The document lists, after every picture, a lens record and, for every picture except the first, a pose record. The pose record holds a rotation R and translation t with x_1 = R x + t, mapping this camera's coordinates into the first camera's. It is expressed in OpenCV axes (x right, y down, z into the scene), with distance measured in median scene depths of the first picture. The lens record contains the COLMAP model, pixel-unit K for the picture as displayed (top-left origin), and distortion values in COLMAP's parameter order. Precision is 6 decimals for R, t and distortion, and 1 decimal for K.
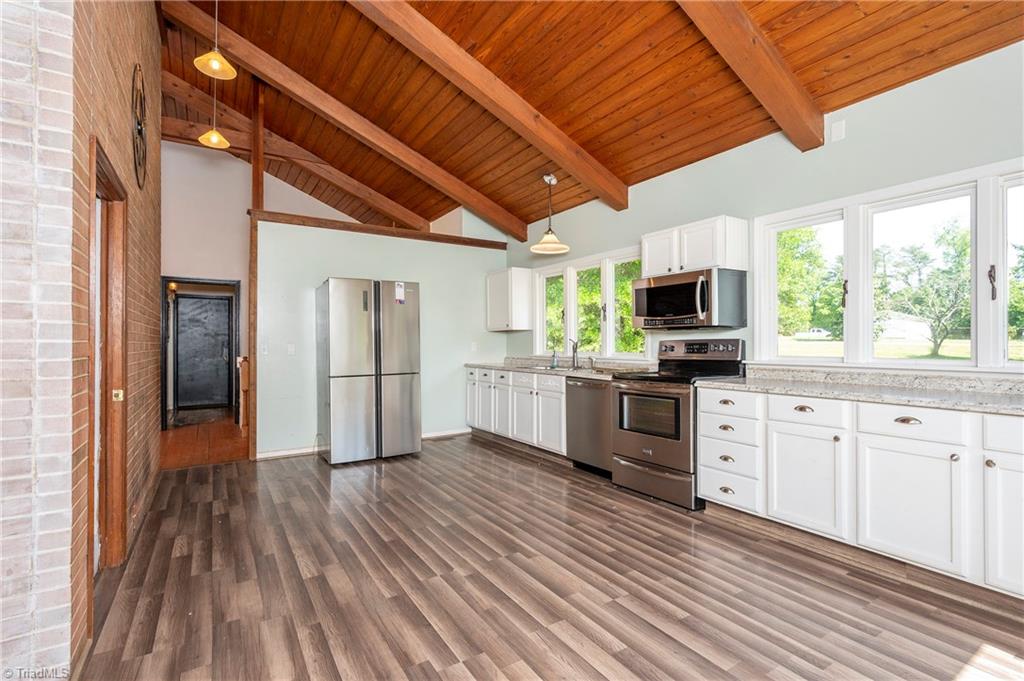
lens RADIAL K [[480.9, 0, 515.7], [0, 480.9, 339.3], [0, 0, 1]] dist [0.003688, 0.000272]
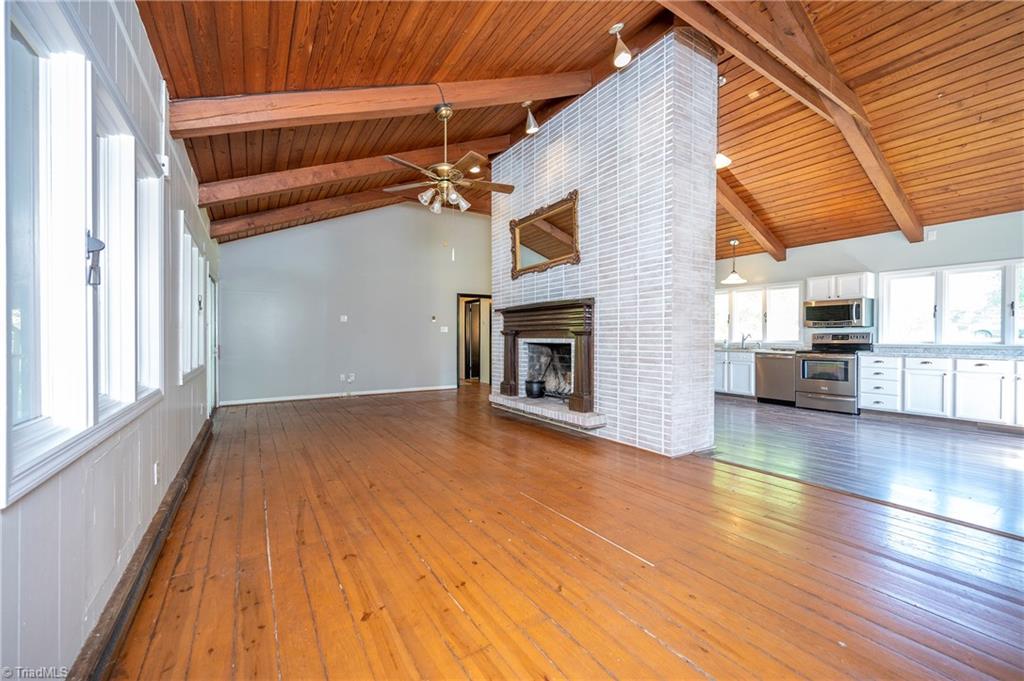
lens RADIAL K [[409.0, 0, 513.2], [0, 409.0, 340.2], [0, 0, 1]] dist [-0.003025, -0.000146]
pose [[0.999996, -0.001046, 0.002771, -1.010291], [0.000998, 0.999852, 0.017149, 0.001258], [-0.002788, -0.017146, 0.999849, -0.687830]]
